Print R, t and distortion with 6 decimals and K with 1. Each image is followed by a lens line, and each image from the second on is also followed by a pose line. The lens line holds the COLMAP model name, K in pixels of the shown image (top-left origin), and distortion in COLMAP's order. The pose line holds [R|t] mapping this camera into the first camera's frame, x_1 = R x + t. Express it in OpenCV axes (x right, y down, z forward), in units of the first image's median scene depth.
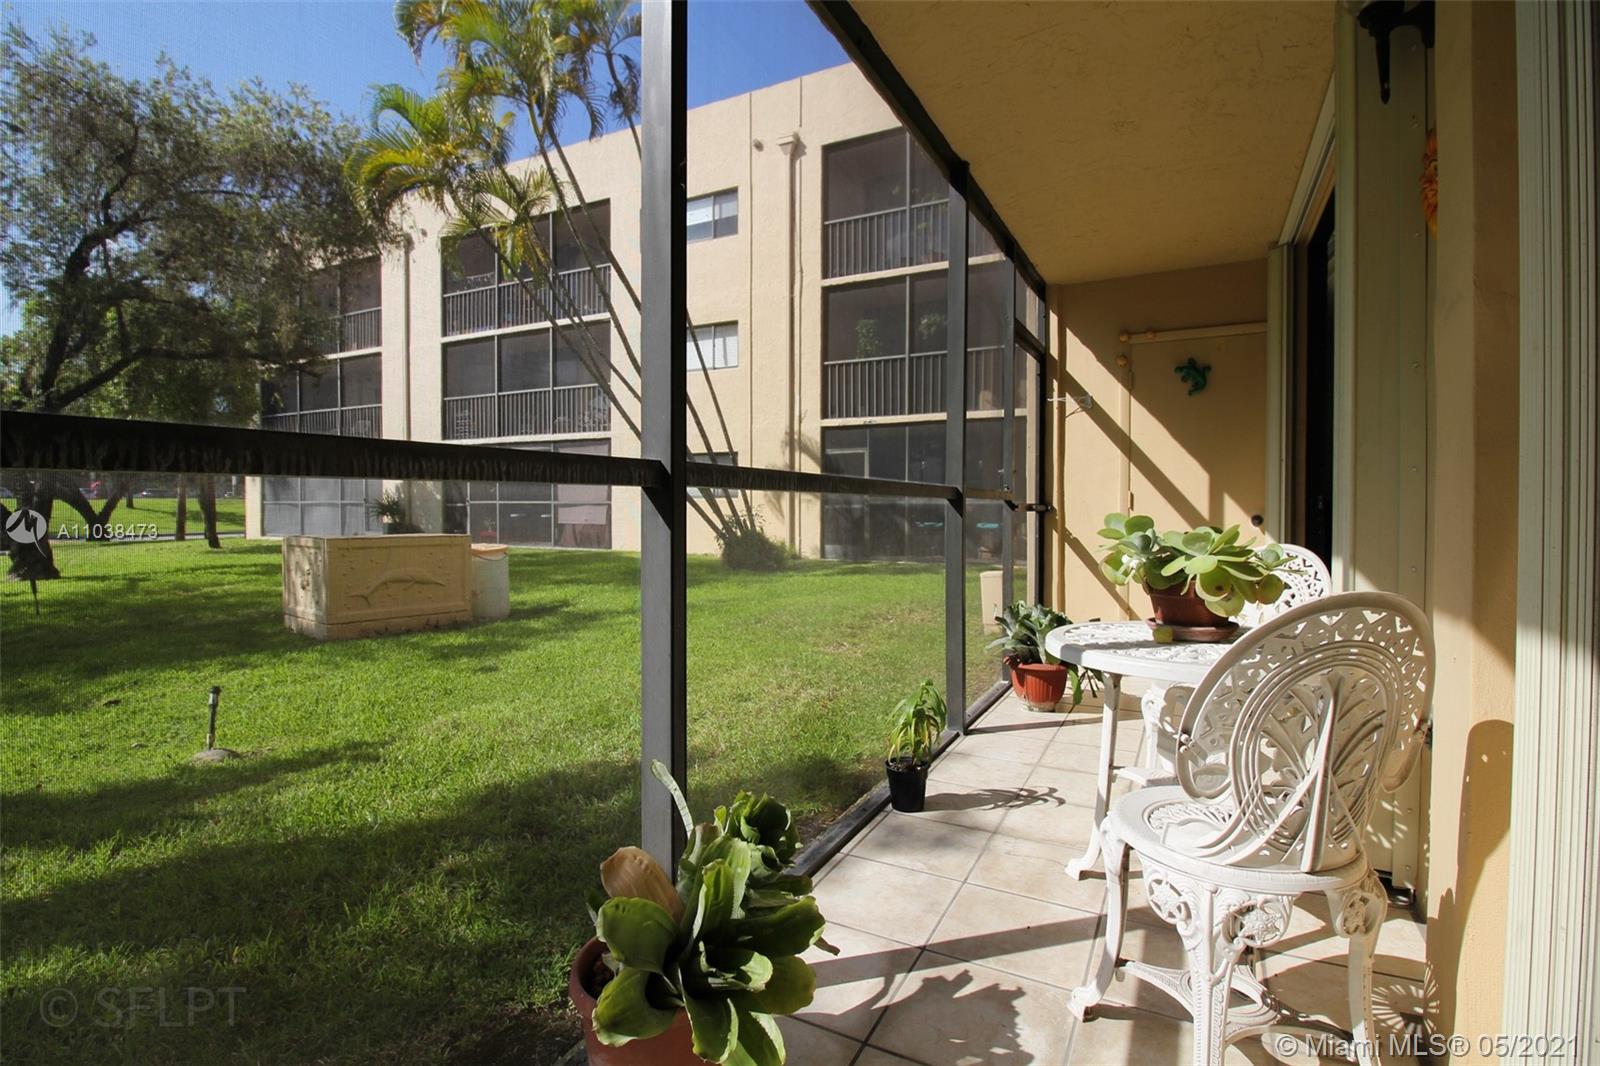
lens RADIAL K [[744.3, 0, 797.1], [0, 744.3, 517.8], [0, 0, 1]] dist [-0.004697, -0.011666]
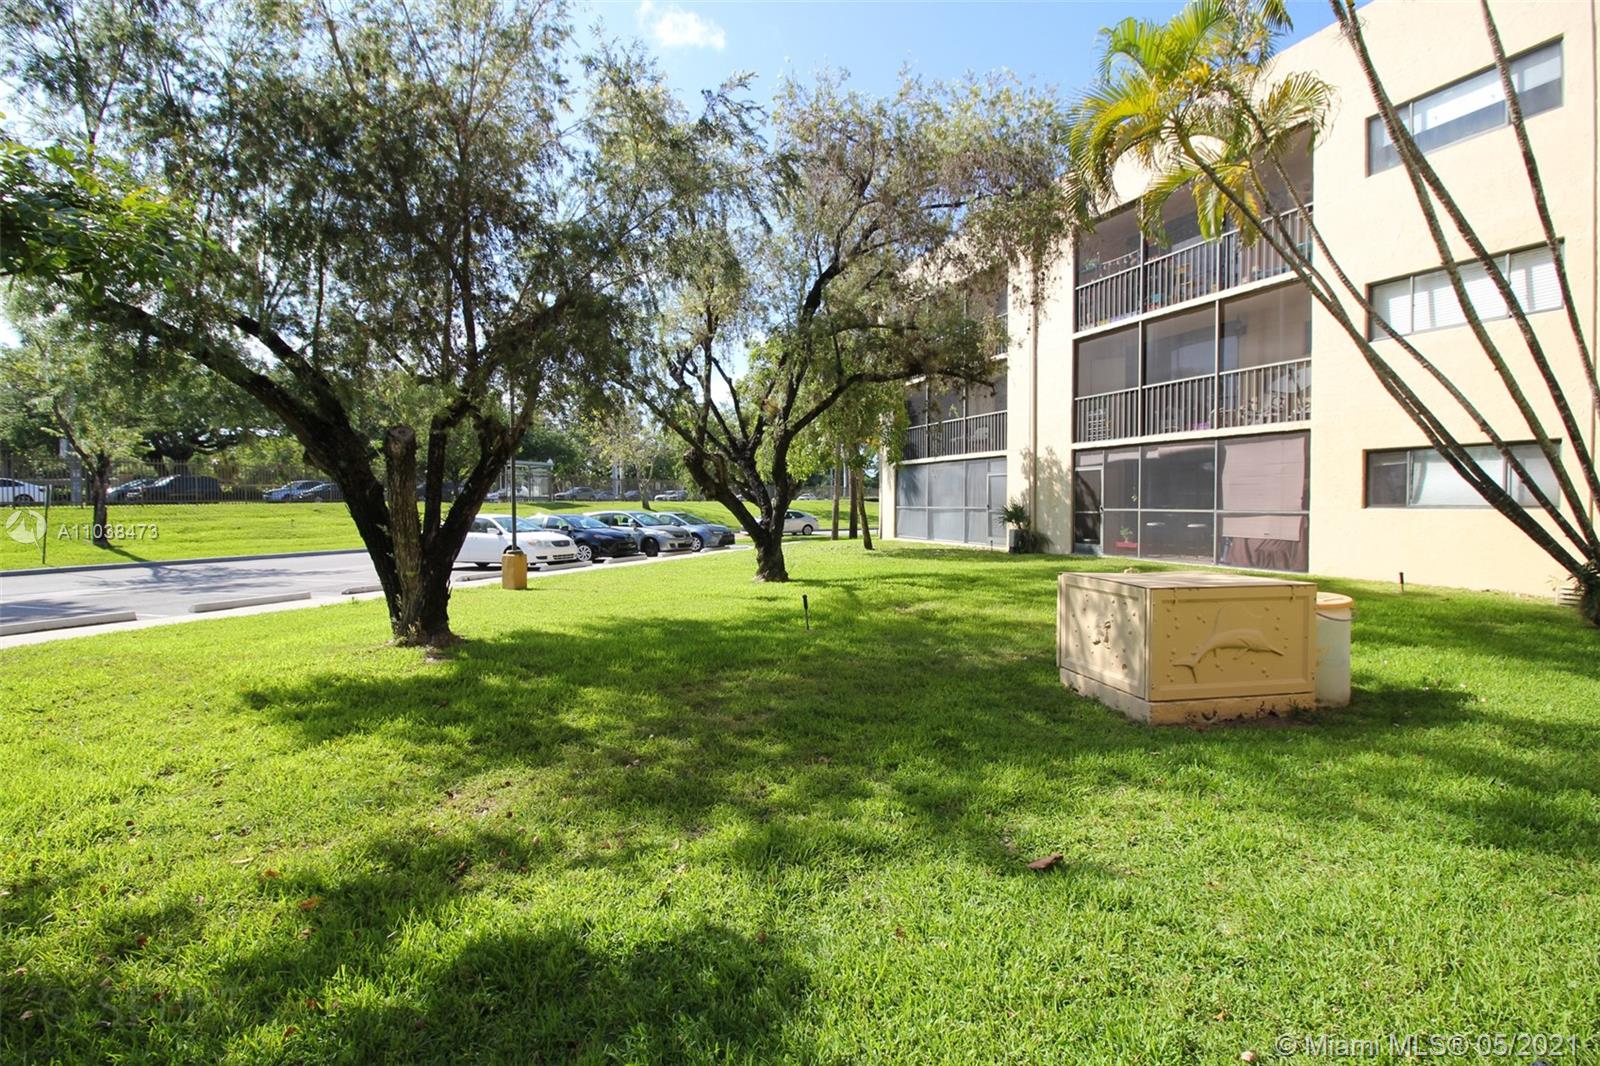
lens RADIAL K [[744.3, 0, 797.1], [0, 744.3, 517.8], [0, 0, 1]] dist [-0.004697, -0.011666]
pose [[0.763359, 0.009835, -0.645900, -0.213102], [-0.006436, 0.999950, 0.007619, -0.023955], [0.645942, -0.001659, 0.763384, 0.094789]]
